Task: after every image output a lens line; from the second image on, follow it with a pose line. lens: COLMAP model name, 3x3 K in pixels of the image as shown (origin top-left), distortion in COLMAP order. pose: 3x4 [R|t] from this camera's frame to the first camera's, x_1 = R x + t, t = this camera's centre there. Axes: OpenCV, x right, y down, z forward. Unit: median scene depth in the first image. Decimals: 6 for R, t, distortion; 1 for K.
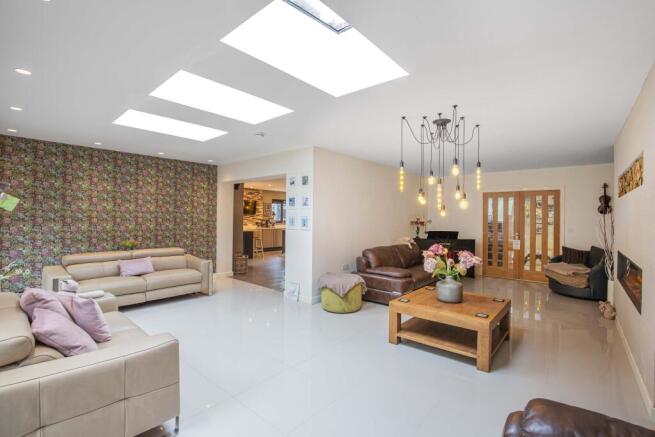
lens RADIAL K [[298.9, 0, 325.0], [0, 298.9, 214.6], [0, 0, 1]] dist [-0.029879, -0.000170]
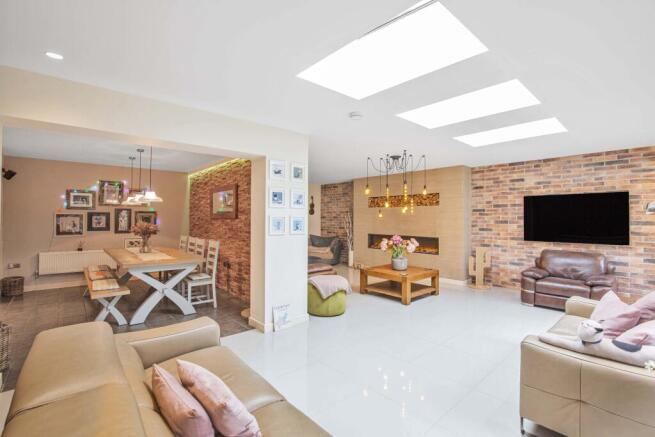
lens RADIAL K [[298.9, 0, 325.0], [0, 298.9, 214.6], [0, 0, 1]] dist [-0.029879, -0.000170]
pose [[0.117521, -0.002285, 0.993068, -0.348215], [-0.012625, 0.999913, 0.003795, -0.002244], [-0.992990, -0.012984, 0.117482, 0.335004]]
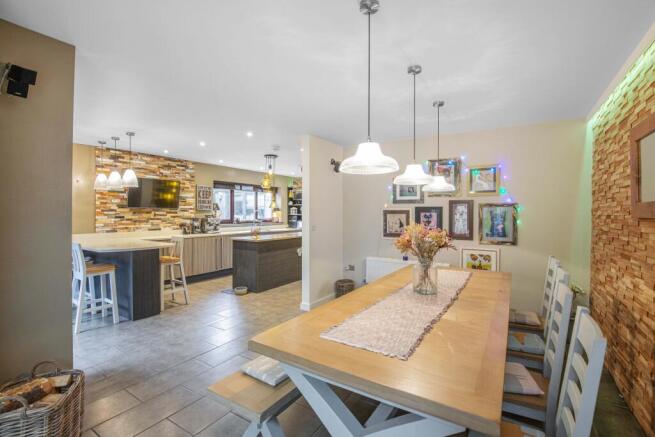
lens RADIAL K [[298.9, 0, 325.0], [0, 298.9, 214.6], [0, 0, 1]] dist [-0.029879, -0.000170]
pose [[0.988563, -0.009984, 0.150477, -0.061110], [0.007471, 0.999823, 0.017256, 0.002774], [-0.150623, -0.015935, 0.988463, 0.453635]]
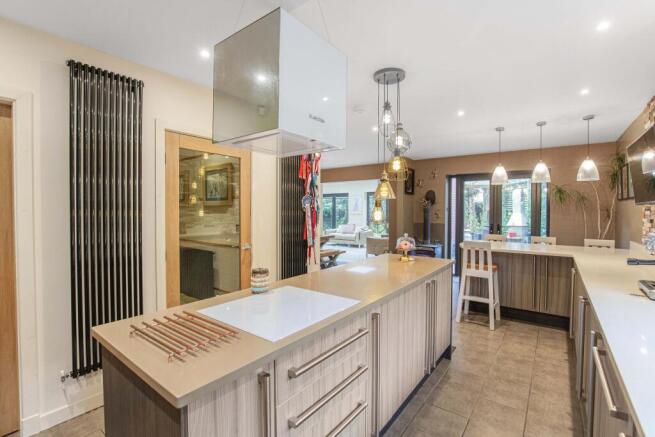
lens RADIAL K [[298.9, 0, 325.0], [0, 298.9, 214.6], [0, 0, 1]] dist [-0.029879, -0.000170]
pose [[-0.997447, -0.013477, -0.070134, -0.019069], [-0.013913, 0.999887, 0.005728, 0.009583], [0.070049, 0.006689, -0.997521, 1.131411]]
